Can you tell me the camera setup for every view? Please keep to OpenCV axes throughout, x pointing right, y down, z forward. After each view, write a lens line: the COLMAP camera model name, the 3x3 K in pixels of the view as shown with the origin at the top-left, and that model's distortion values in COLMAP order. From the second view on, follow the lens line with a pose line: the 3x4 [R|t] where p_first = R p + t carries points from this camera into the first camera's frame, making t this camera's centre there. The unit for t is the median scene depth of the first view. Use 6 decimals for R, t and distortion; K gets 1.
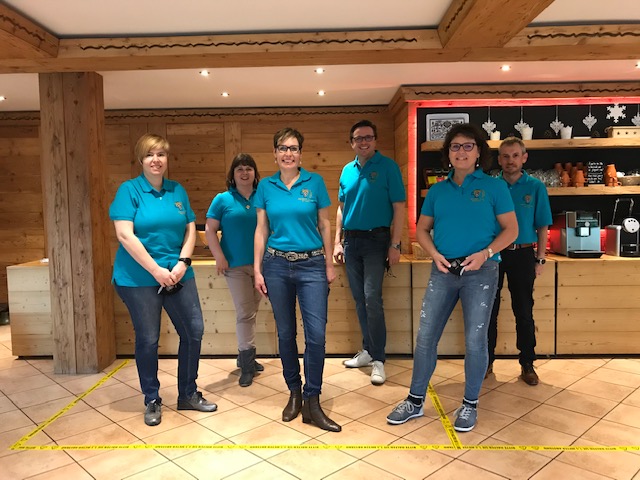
lens RADIAL K [[521.2, 0, 322.2], [0, 521.2, 226.8], [0, 0, 1]] dist [0.001379, -0.008816]
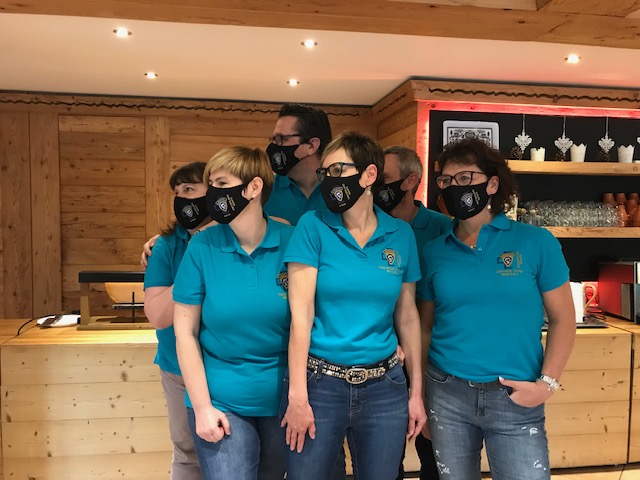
lens RADIAL K [[521.2, 0, 322.2], [0, 521.2, 226.8], [0, 0, 1]] dist [0.001379, -0.008816]
pose [[0.985634, 0.019529, 0.167764, -0.081942], [-0.017242, 0.999738, -0.015078, -0.054291], [-0.168014, 0.011969, 0.985712, 0.319103]]
